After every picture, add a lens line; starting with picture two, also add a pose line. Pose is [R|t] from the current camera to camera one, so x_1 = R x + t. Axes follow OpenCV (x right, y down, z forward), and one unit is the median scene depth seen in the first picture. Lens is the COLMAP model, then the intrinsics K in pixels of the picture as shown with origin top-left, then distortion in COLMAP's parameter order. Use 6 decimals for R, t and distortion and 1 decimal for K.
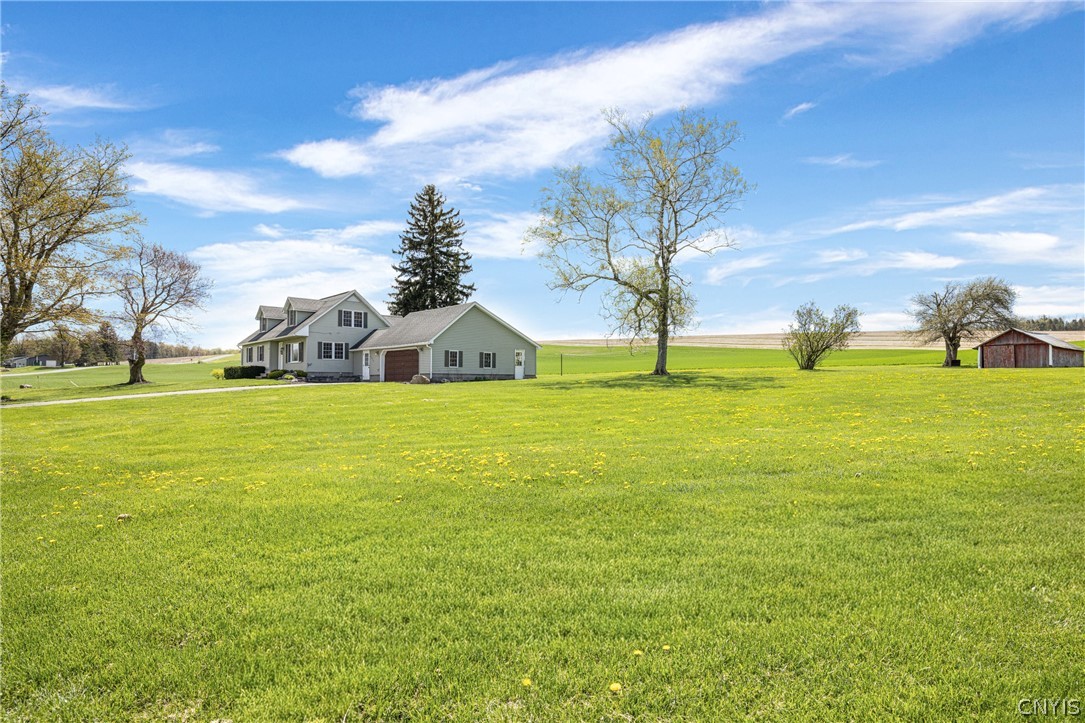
lens RADIAL K [[555.2, 0, 542.5], [0, 555.2, 361.5], [0, 0, 1]] dist [0.002473, 0.000529]
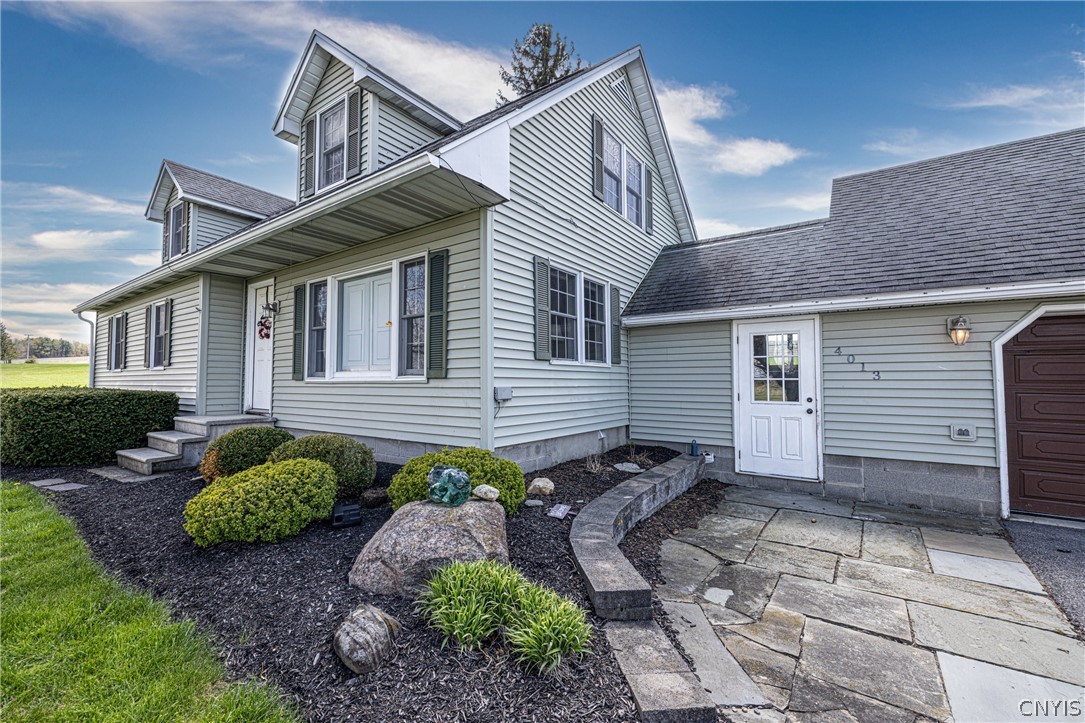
lens RADIAL K [[481.7, 0, 542.5], [0, 481.7, 361.5], [0, 0, 1]] dist [-0.001410, -0.000147]
pose [[0.986332, 0.009533, 0.164497, -0.393438], [-0.008694, 0.999945, -0.005816, -0.003395], [-0.164543, 0.004306, 0.986360, 0.796971]]
